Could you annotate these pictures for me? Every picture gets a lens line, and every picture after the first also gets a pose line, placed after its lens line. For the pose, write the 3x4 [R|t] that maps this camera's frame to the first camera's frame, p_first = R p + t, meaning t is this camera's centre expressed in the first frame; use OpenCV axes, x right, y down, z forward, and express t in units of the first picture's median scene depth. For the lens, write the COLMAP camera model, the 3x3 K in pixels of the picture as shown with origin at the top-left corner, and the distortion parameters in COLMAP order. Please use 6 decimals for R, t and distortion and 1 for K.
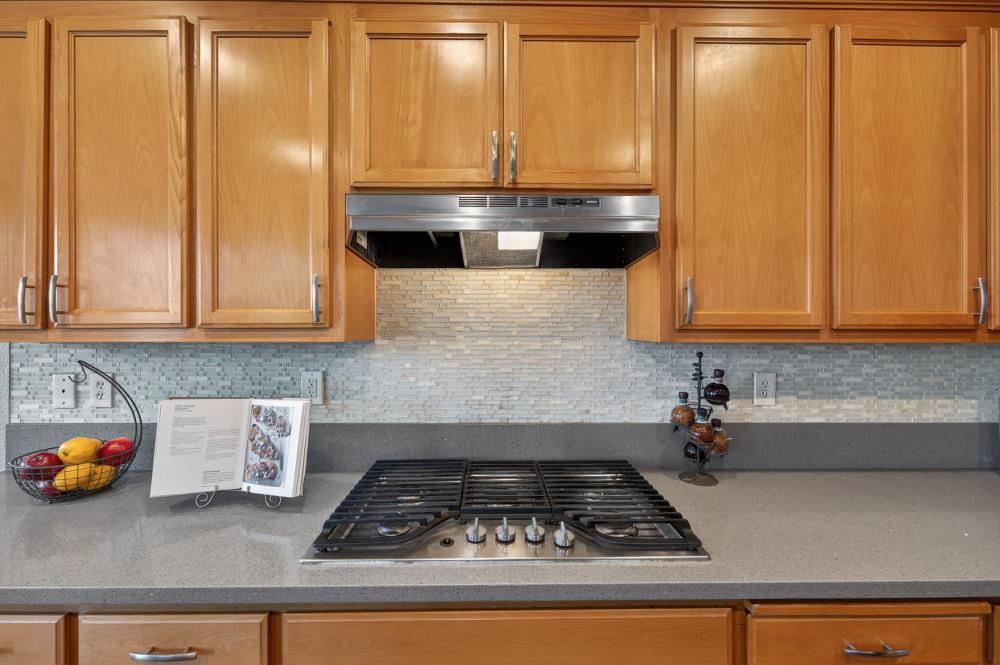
lens RADIAL K [[393.4, 0, 494.8], [0, 393.4, 330.2], [0, 0, 1]] dist [-0.003814, 0.000300]
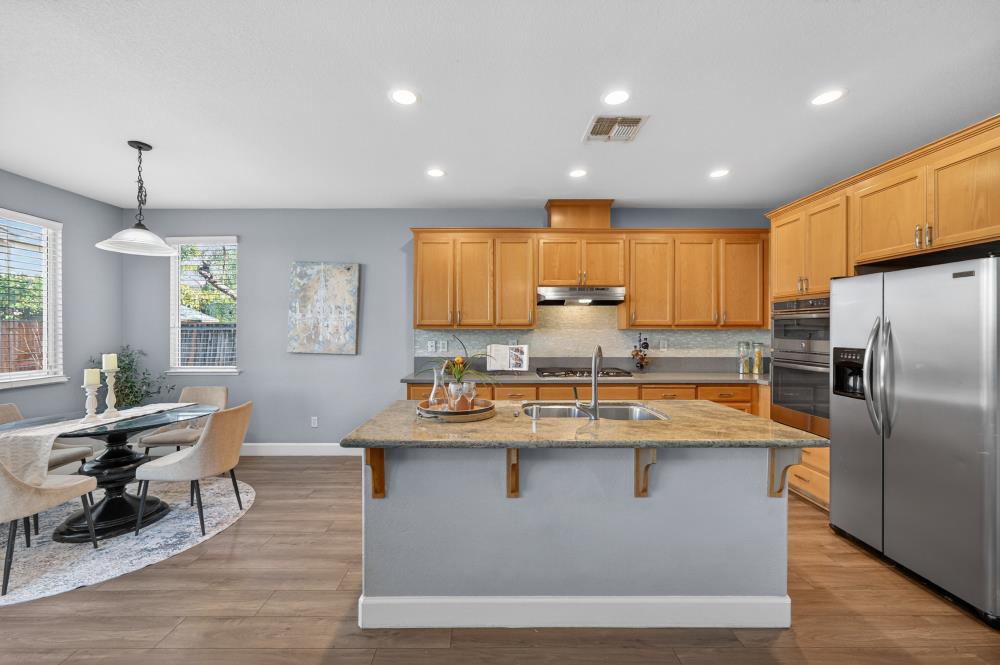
lens RADIAL K [[393.4, 0, 499.1], [0, 393.4, 329.2], [0, 0, 1]] dist [-0.003814, 0.000300]
pose [[0.999994, -0.000979, -0.003469, -0.645215], [0.000966, 0.999992, -0.003797, 0.040788], [0.003473, 0.003793, 0.999987, -2.320244]]
